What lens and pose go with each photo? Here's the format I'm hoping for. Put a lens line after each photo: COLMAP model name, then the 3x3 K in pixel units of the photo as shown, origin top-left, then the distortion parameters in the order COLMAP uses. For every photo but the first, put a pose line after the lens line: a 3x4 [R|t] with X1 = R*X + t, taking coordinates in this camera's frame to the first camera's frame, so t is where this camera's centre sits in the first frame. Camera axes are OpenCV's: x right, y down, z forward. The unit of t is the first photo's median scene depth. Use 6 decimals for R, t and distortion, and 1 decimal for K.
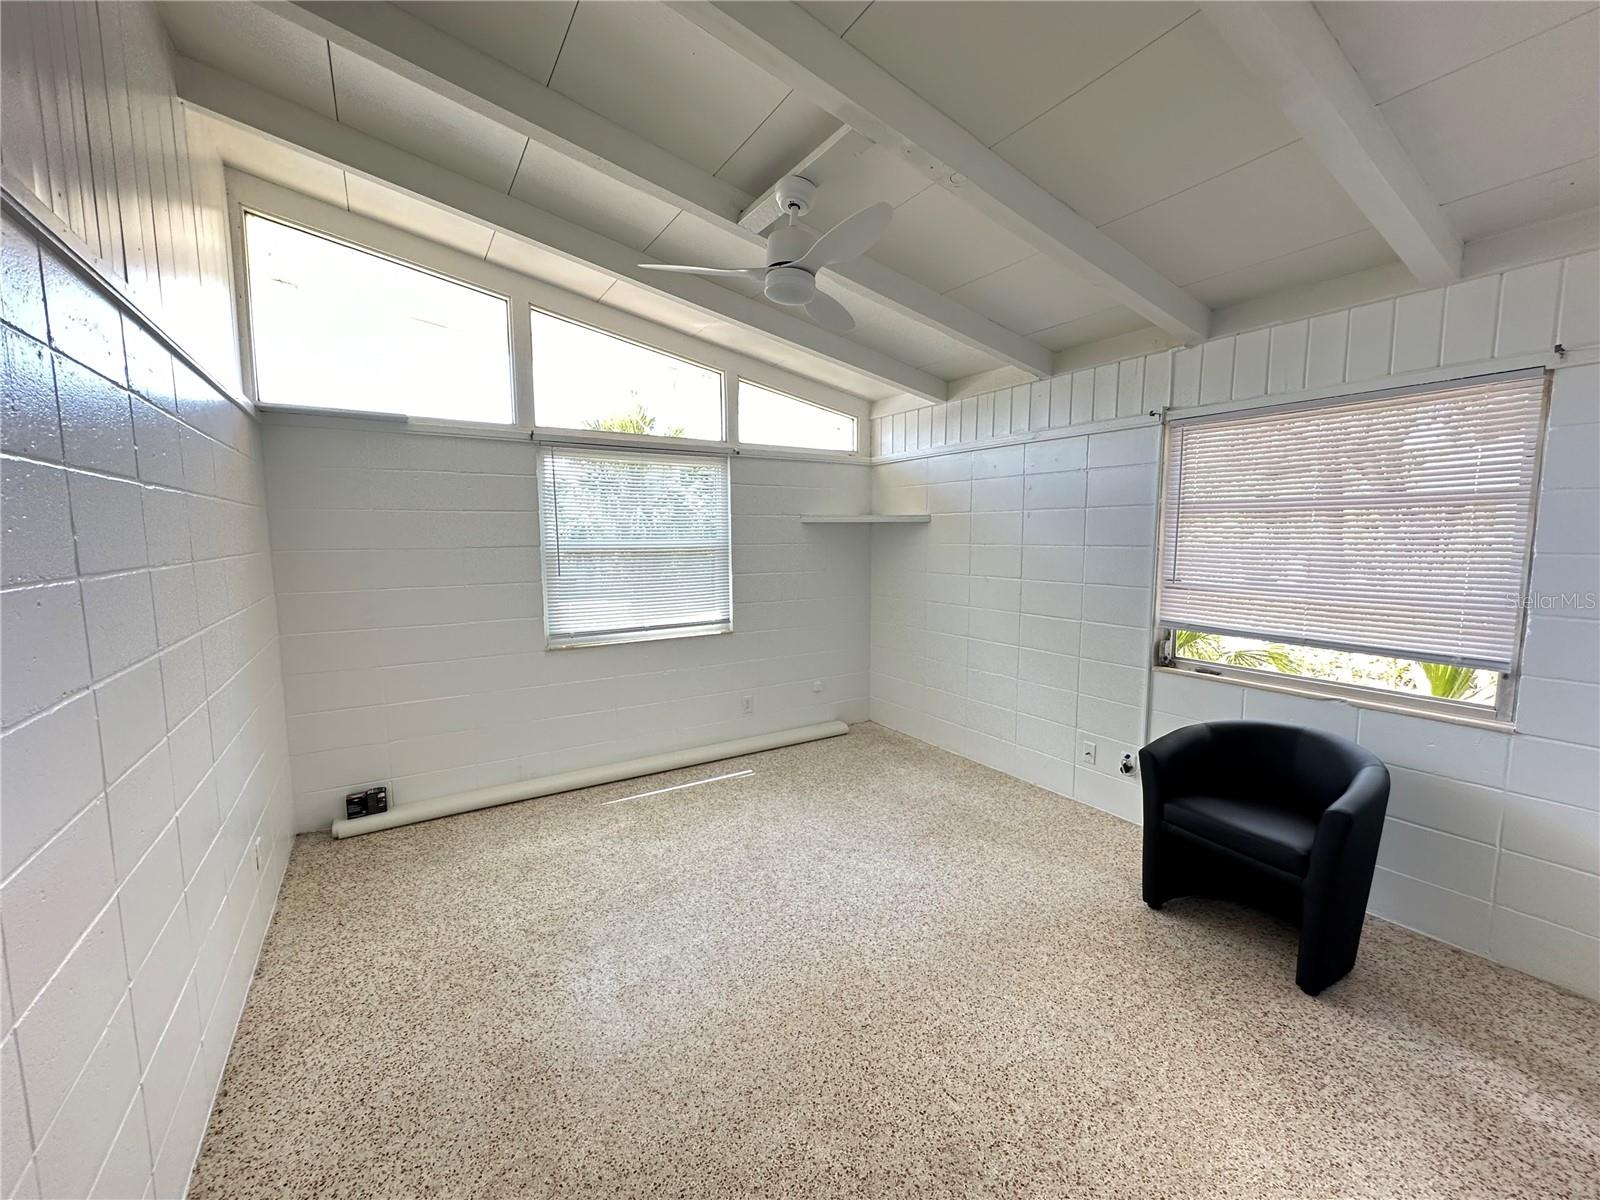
lens RADIAL K [[641.0, 0, 804.5], [0, 641.0, 607.9], [0, 0, 1]] dist [-0.004164, 0.001402]
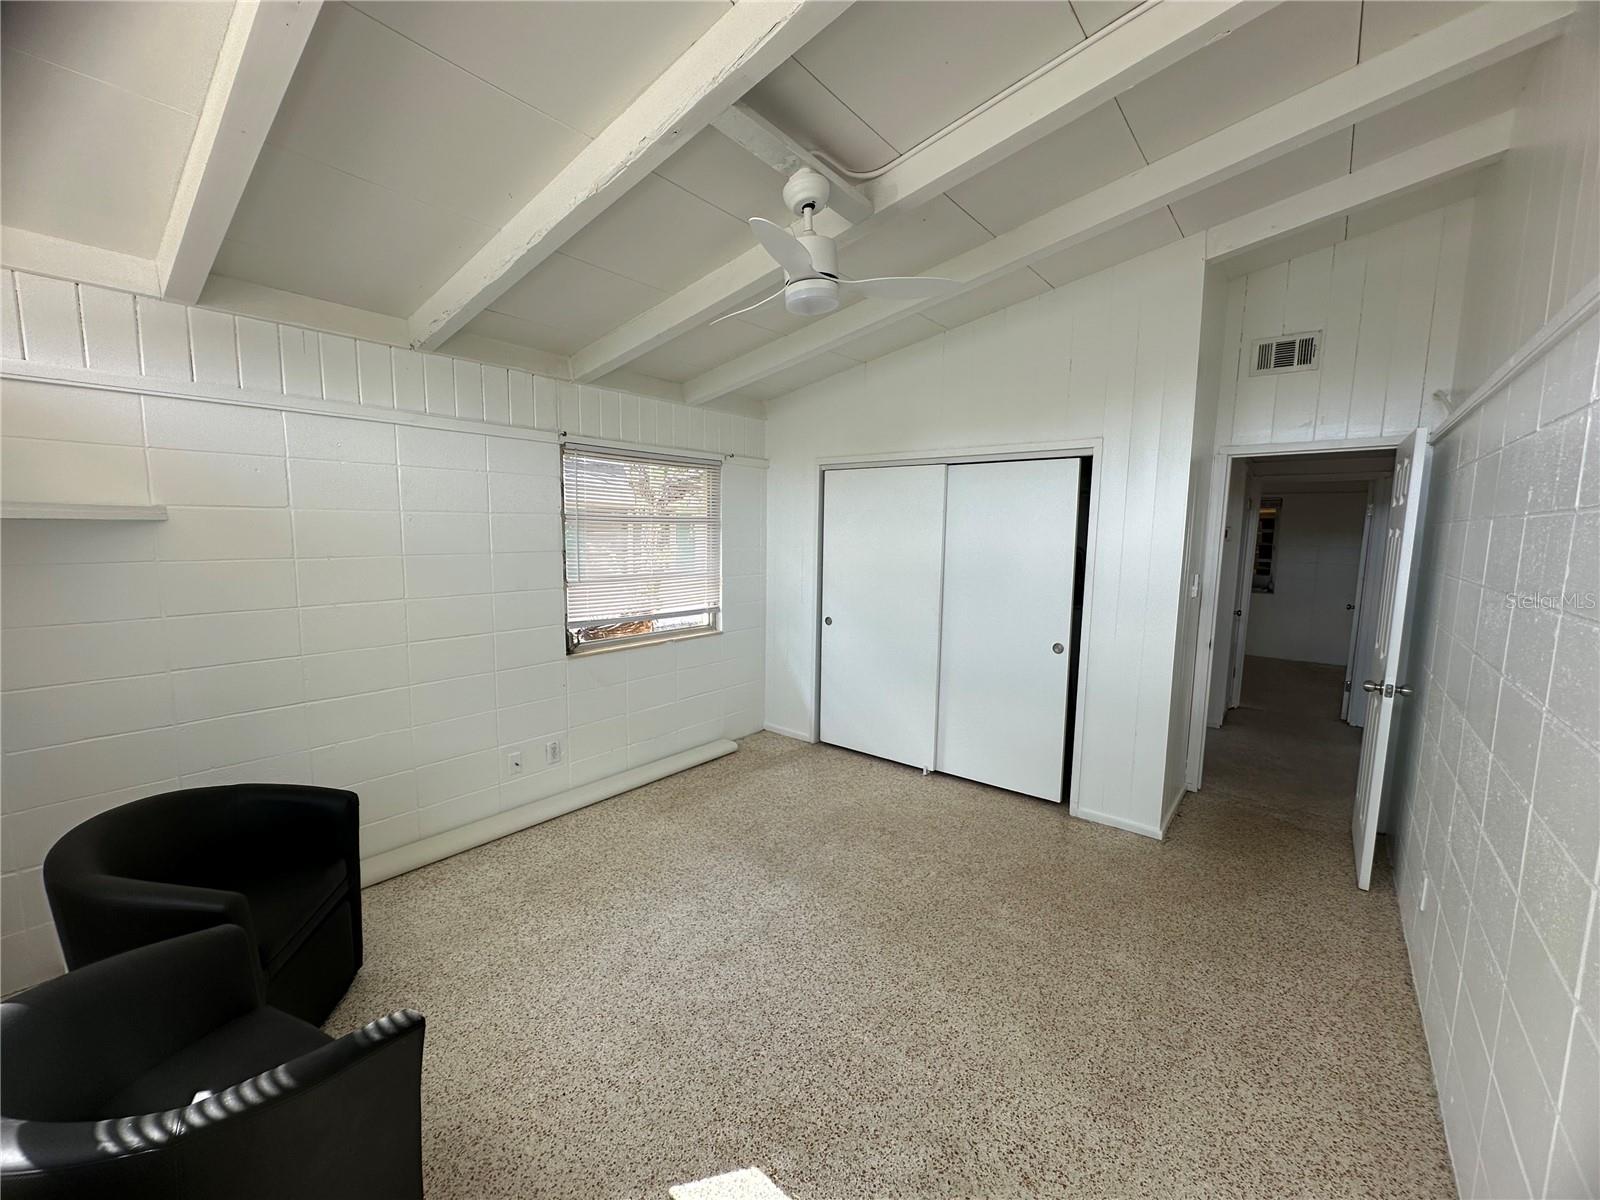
lens RADIAL K [[641.0, 0, 798.6], [0, 641.0, 593.3], [0, 0, 1]] dist [-0.004164, 0.001402]
pose [[-0.310024, -0.096025, 0.945867, -1.044382], [0.100230, 0.986041, 0.132956, -0.206784], [-0.945430, 0.136024, -0.296072, 1.493863]]
